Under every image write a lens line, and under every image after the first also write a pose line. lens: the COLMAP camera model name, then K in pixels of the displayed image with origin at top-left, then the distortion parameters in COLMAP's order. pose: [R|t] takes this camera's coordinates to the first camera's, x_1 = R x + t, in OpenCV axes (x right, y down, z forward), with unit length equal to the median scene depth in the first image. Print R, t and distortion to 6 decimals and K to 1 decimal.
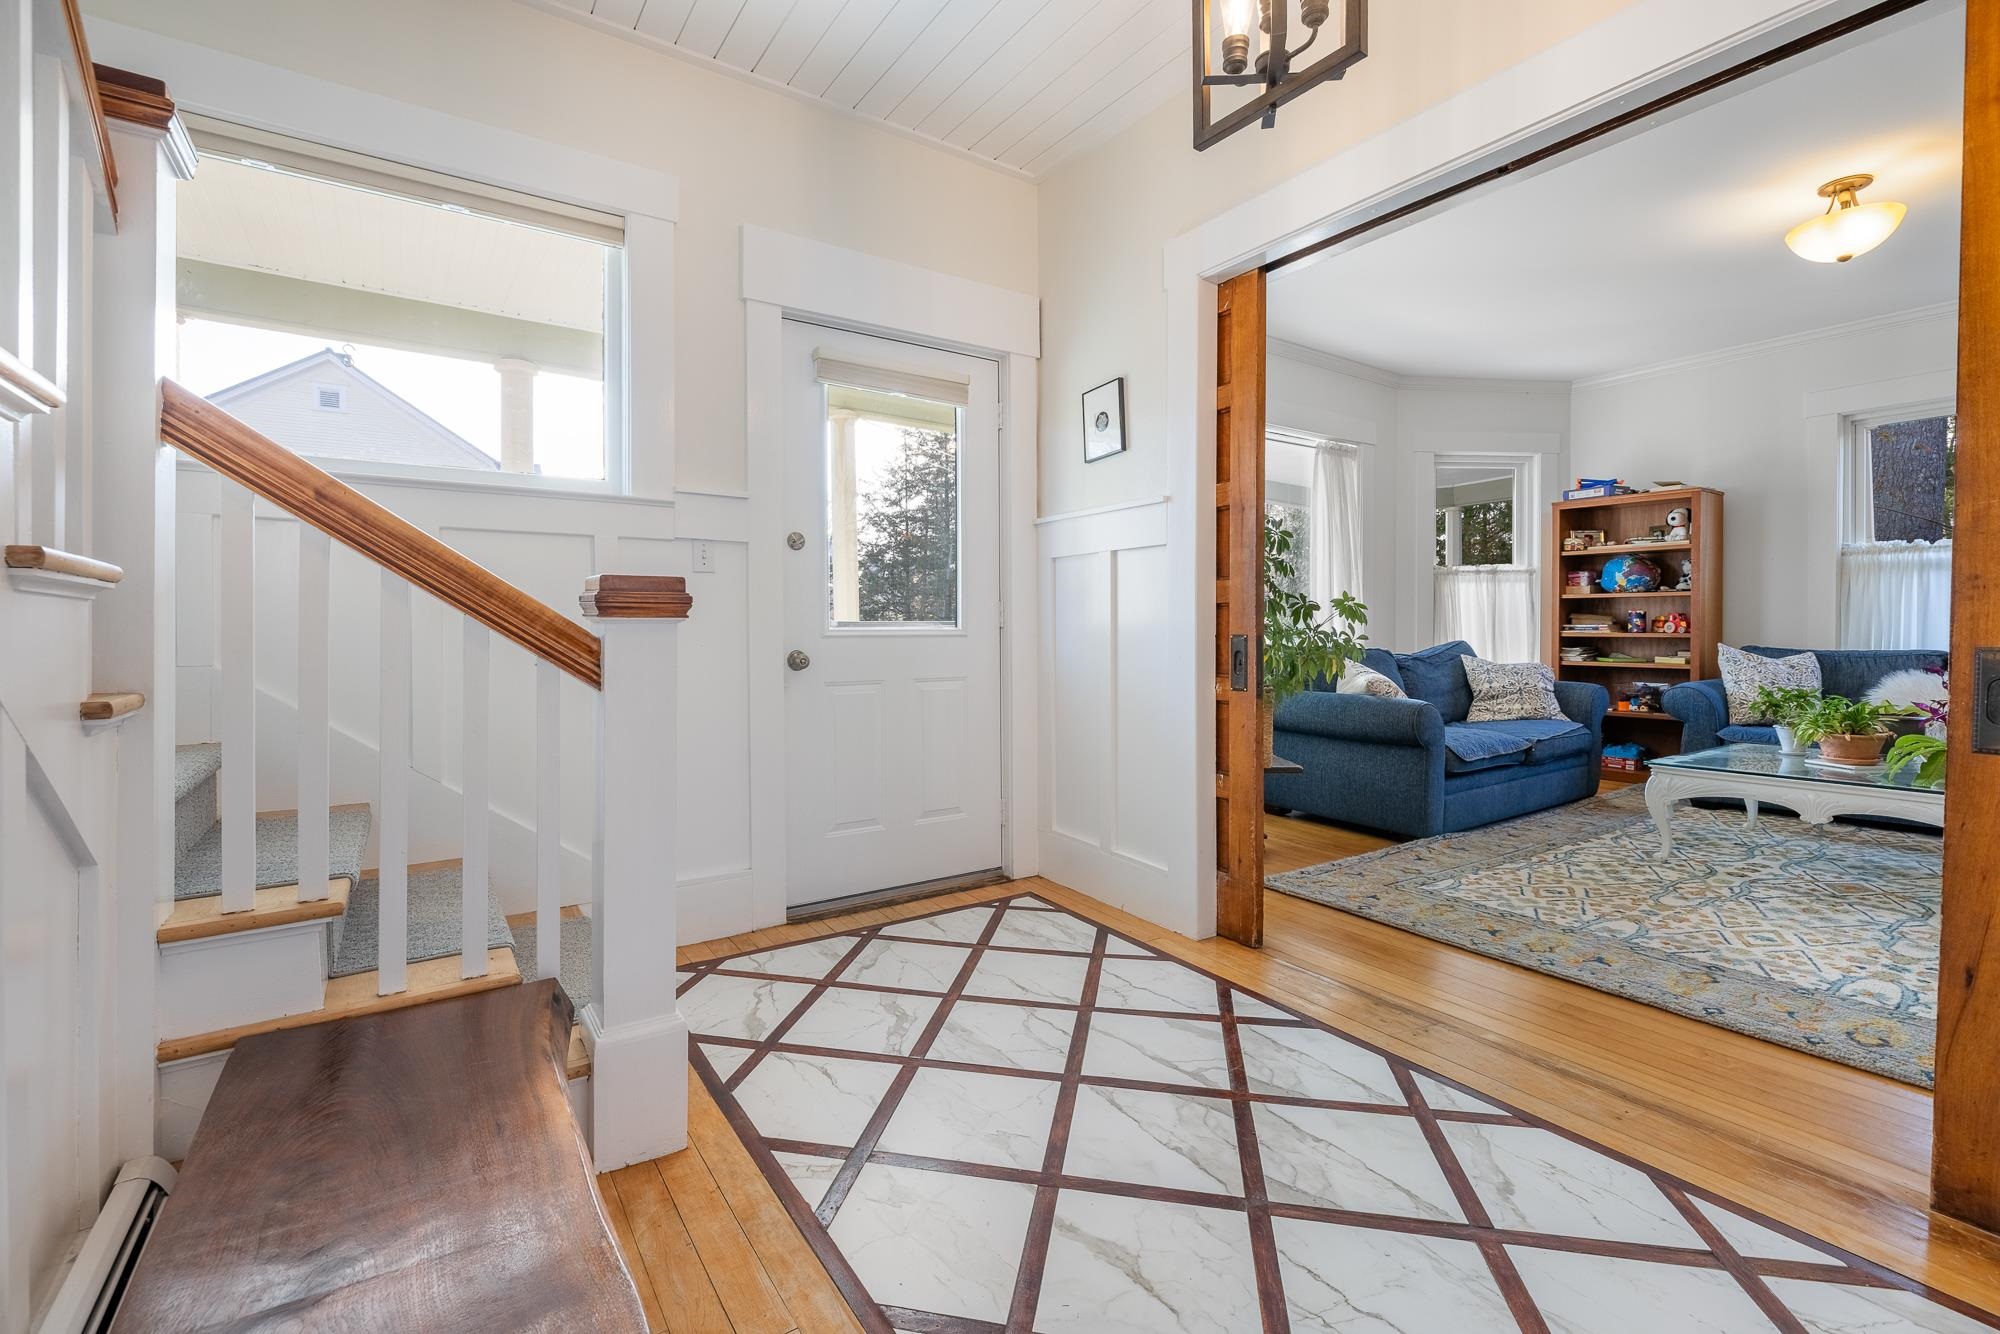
lens RADIAL K [[862.3, 0, 1000.4], [0, 862.3, 646.8], [0, 0, 1]] dist [-0.004214, -0.000189]
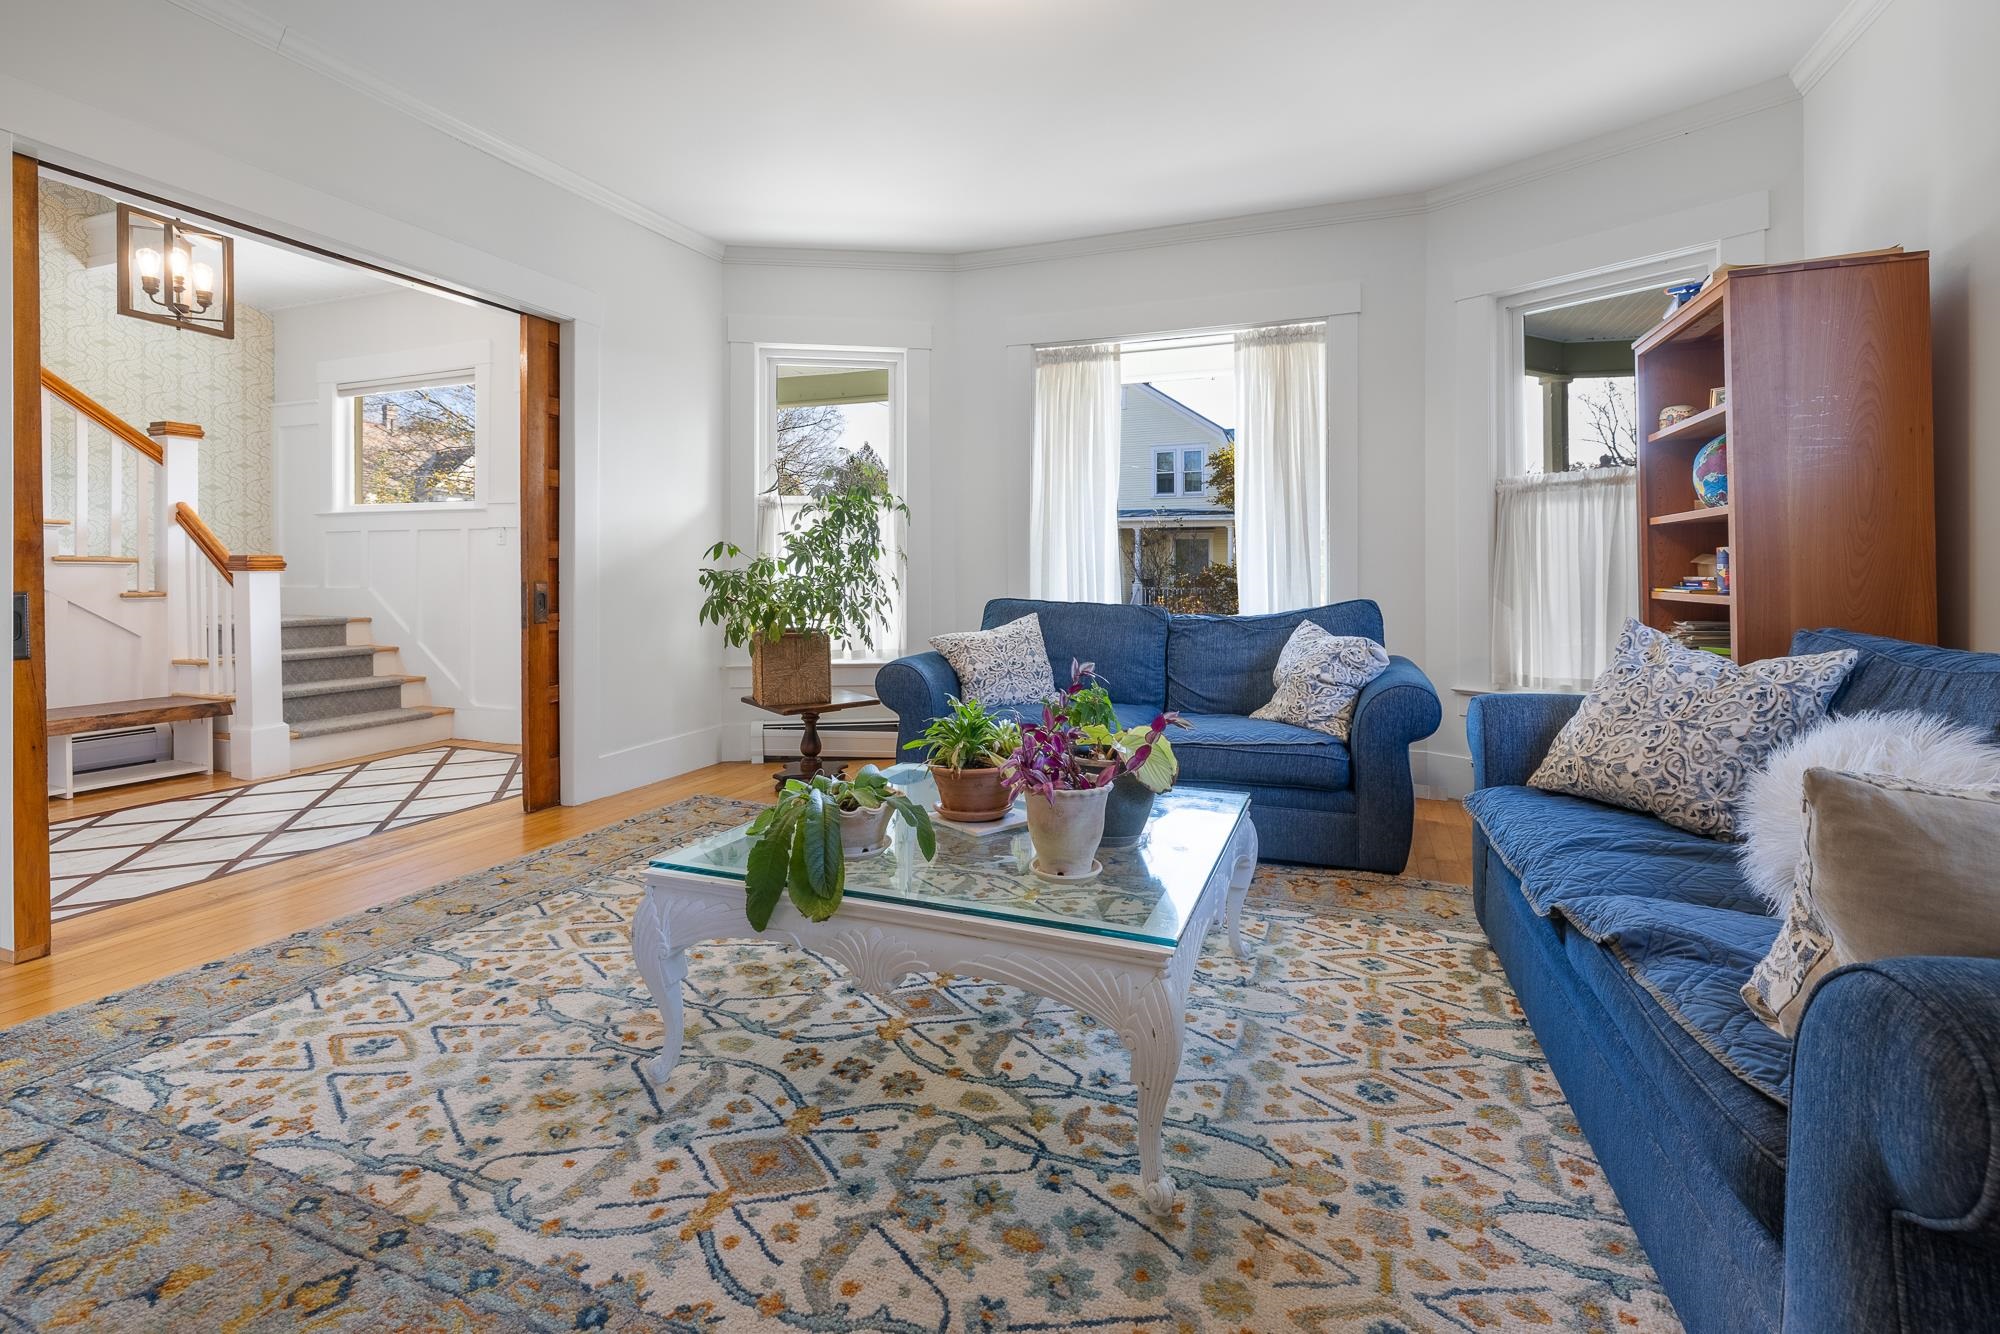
lens RADIAL K [[862.3, 0, 1019.5], [0, 862.3, 615.6], [0, 0, 1]] dist [-0.004214, -0.000189]
pose [[0.571120, 0.044200, -0.819675, 1.466757], [-0.023060, 0.999019, 0.037803, -0.024480], [0.820542, -0.002688, 0.571579, 0.680019]]
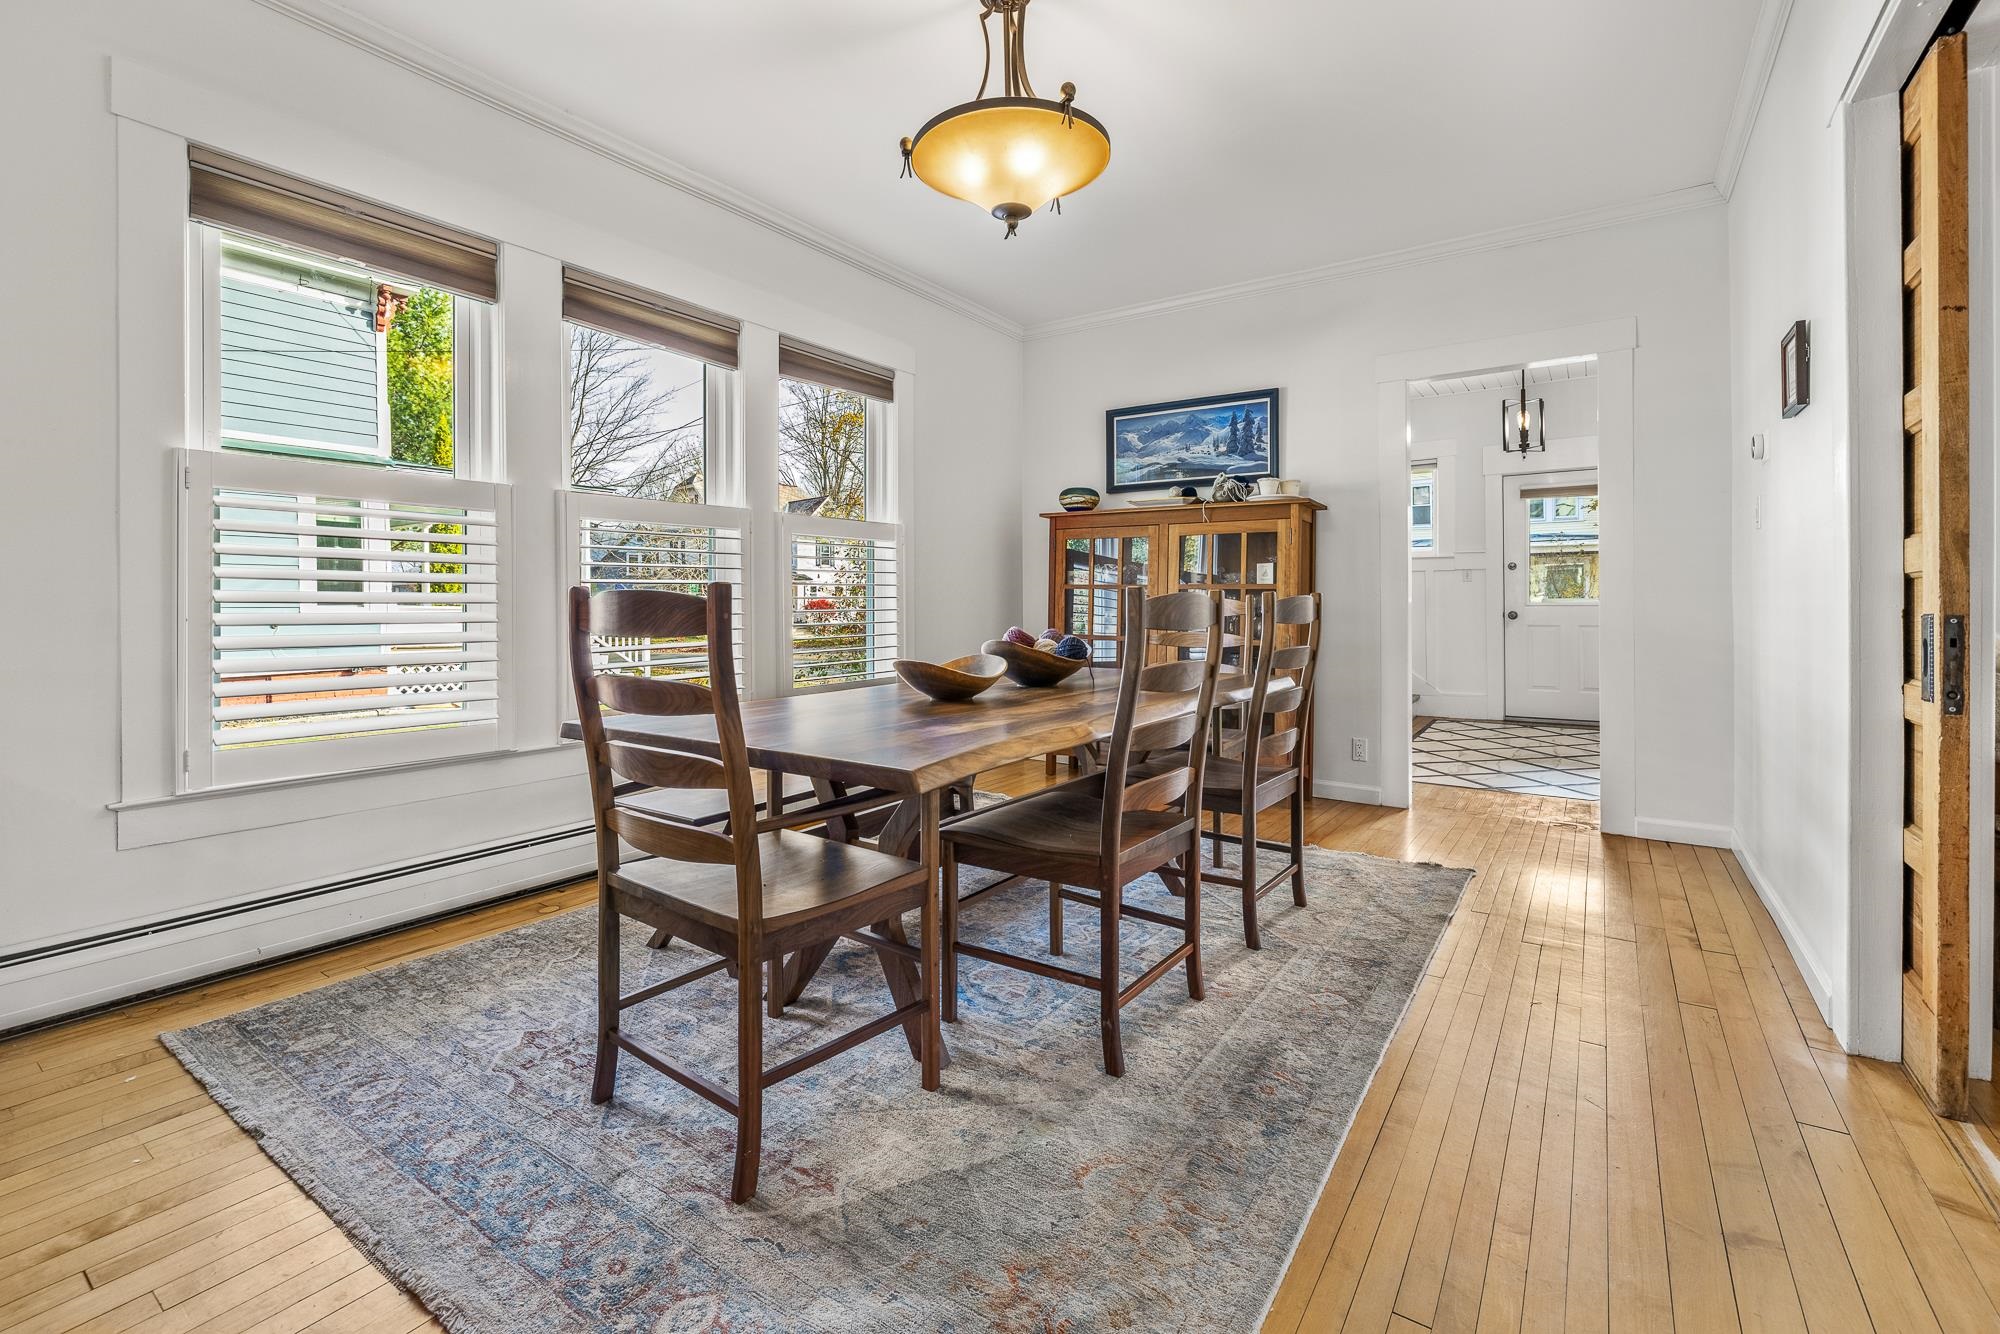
lens RADIAL K [[862.3, 0, 1006.5], [0, 862.3, 602.7], [0, 0, 1]] dist [-0.004214, -0.000189]
pose [[0.356722, 0.000611, -0.934210, 1.325777], [-0.016044, 0.999856, -0.005472, 0.015010], [0.934073, 0.016941, 0.356681, -1.047979]]
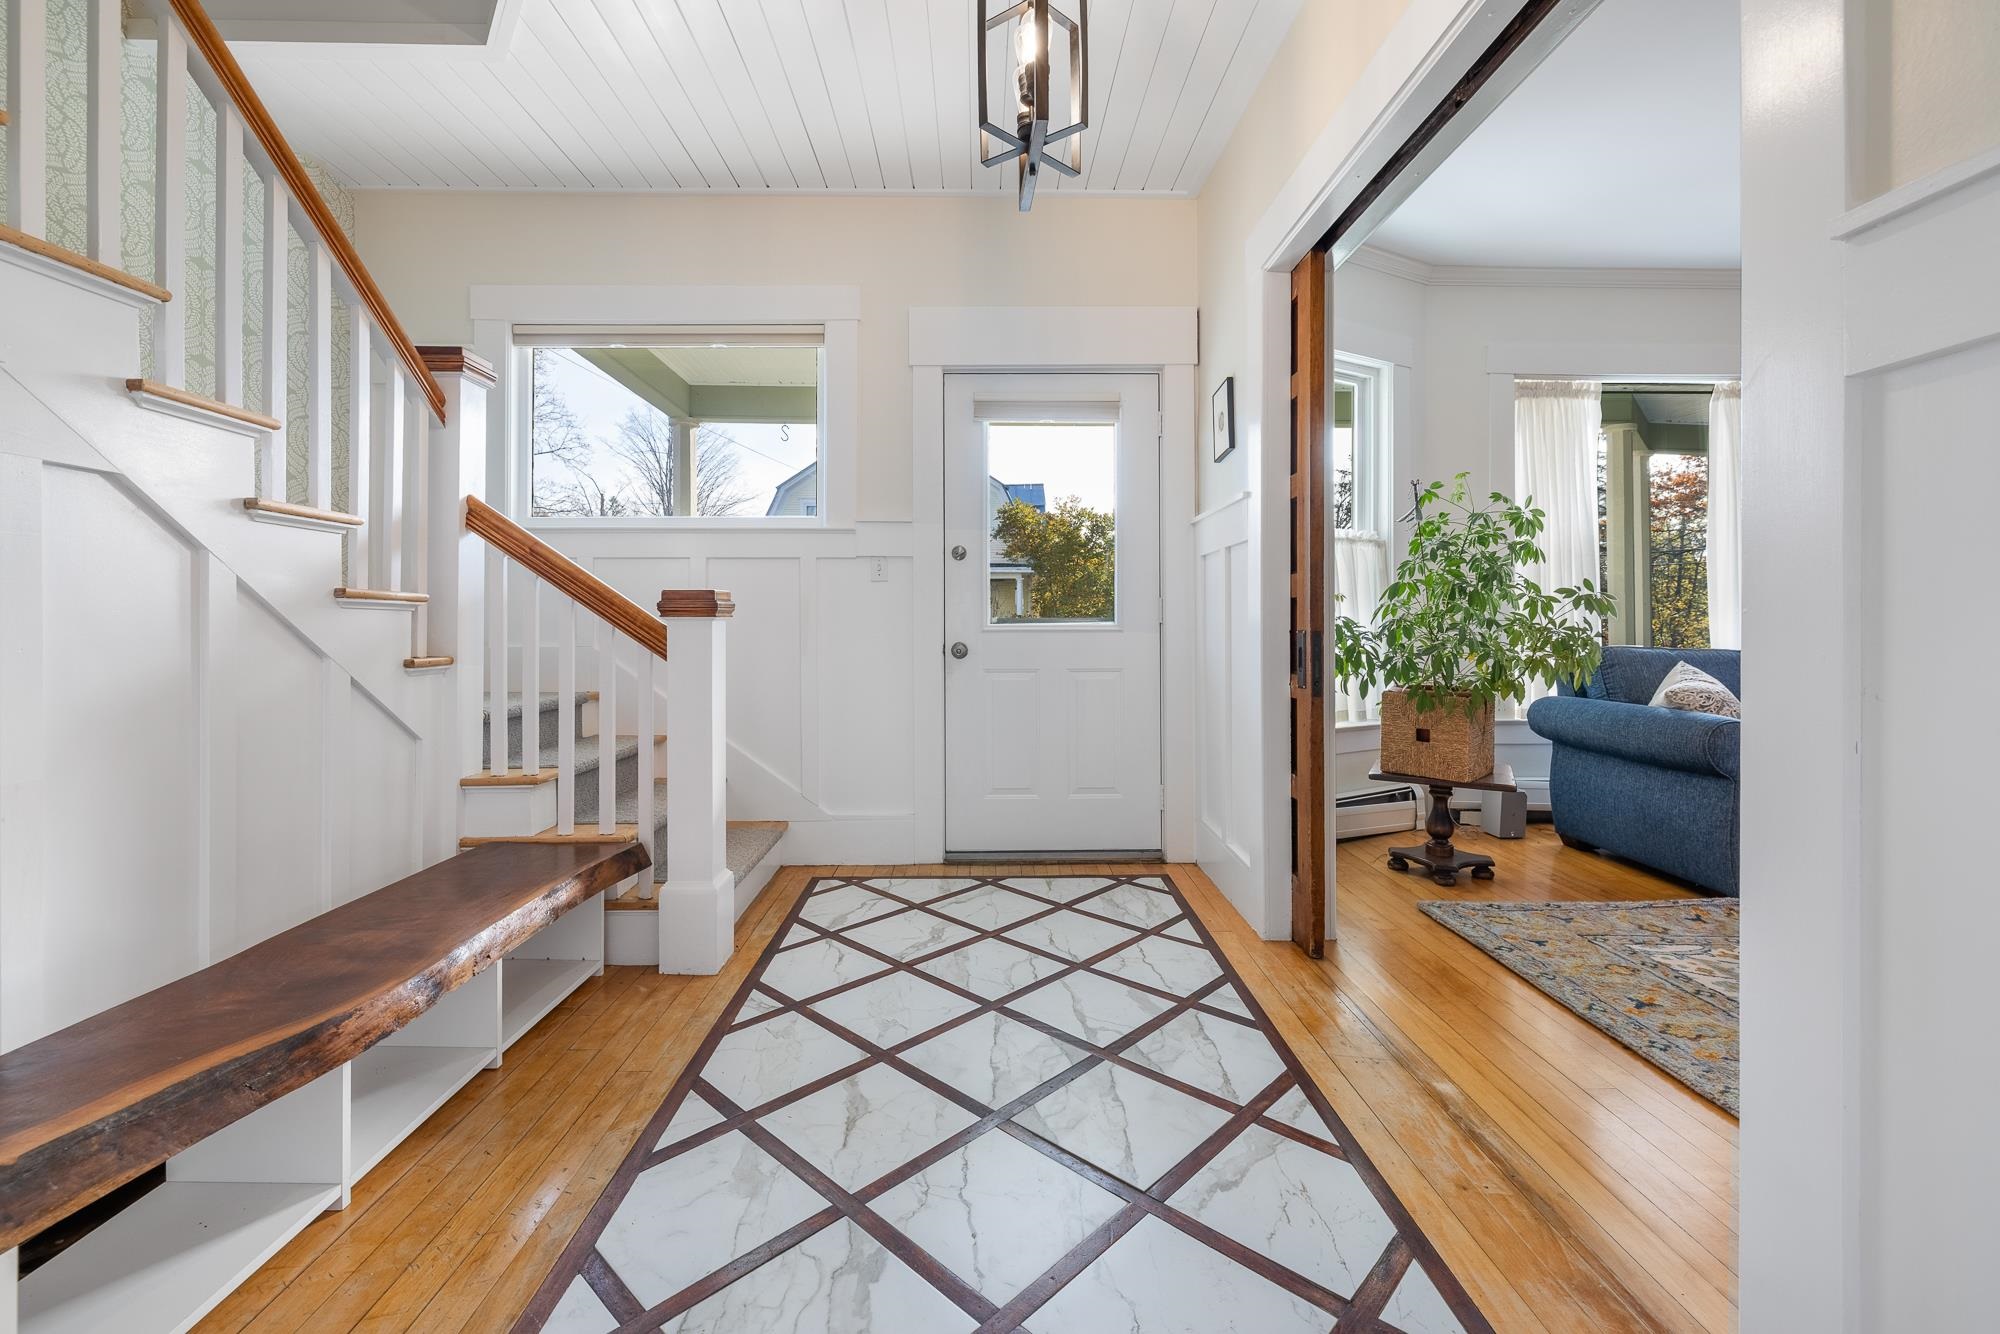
lens RADIAL K [[862.3, 0, 1005.7], [0, 862.3, 629.5], [0, 0, 1]] dist [-0.004214, -0.000189]
pose [[0.839544, 0.000653, -0.543291, 0.417407], [-0.010461, 0.999833, -0.014962, 0.003473], [0.543191, 0.018245, 0.839411, 0.008606]]
